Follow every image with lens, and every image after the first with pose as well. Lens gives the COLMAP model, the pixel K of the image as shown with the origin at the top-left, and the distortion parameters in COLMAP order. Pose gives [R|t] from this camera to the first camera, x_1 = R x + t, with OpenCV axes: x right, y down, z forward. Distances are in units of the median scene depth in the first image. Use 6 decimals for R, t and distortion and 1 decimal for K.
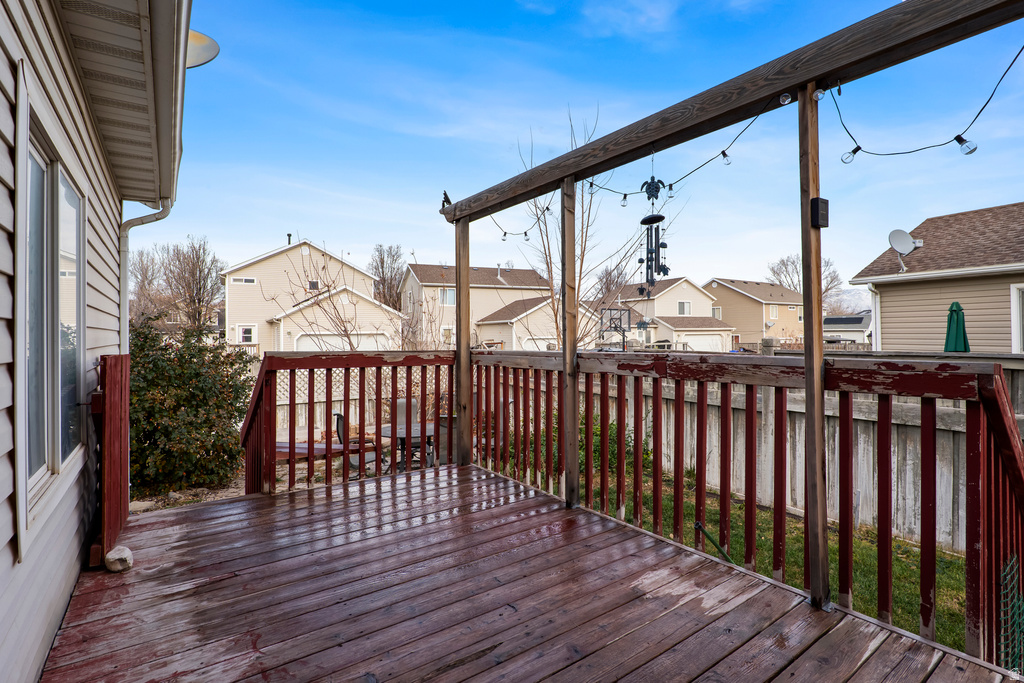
lens RADIAL K [[484.2, 0, 515.1], [0, 484.2, 335.5], [0, 0, 1]] dist [-0.021586, -0.000207]
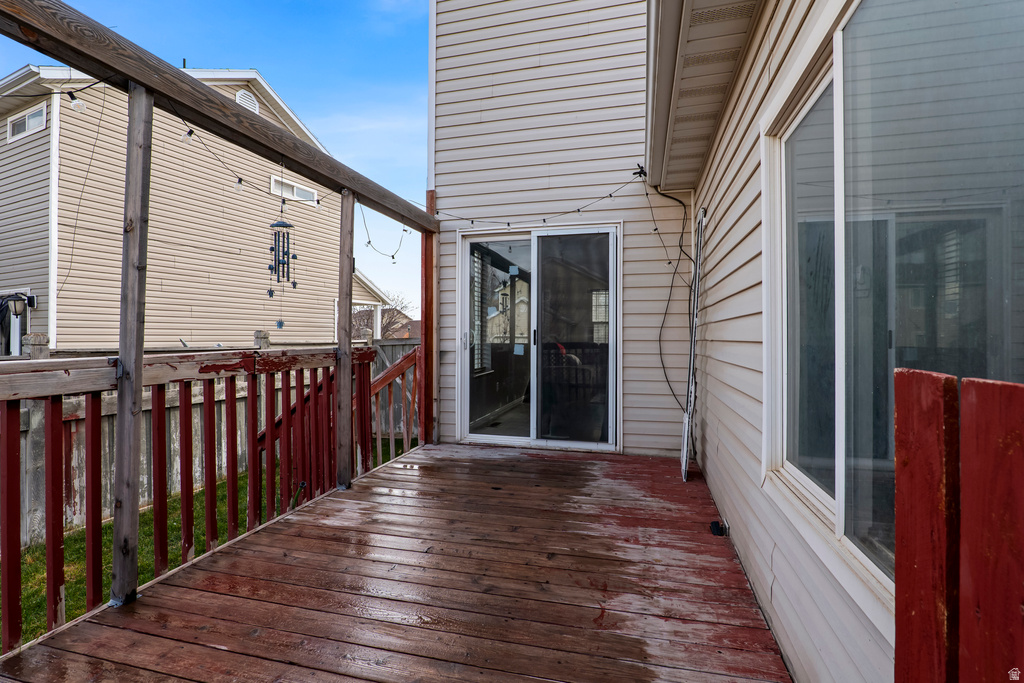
lens RADIAL K [[484.2, 0, 515.1], [0, 484.2, 335.5], [0, 0, 1]] dist [-0.021586, -0.000207]
pose [[-0.638937, 0.010909, 0.769182, -0.909543], [0.008671, 0.999938, -0.006979, 0.019285], [-0.769210, 0.002211, -0.638992, 1.328268]]
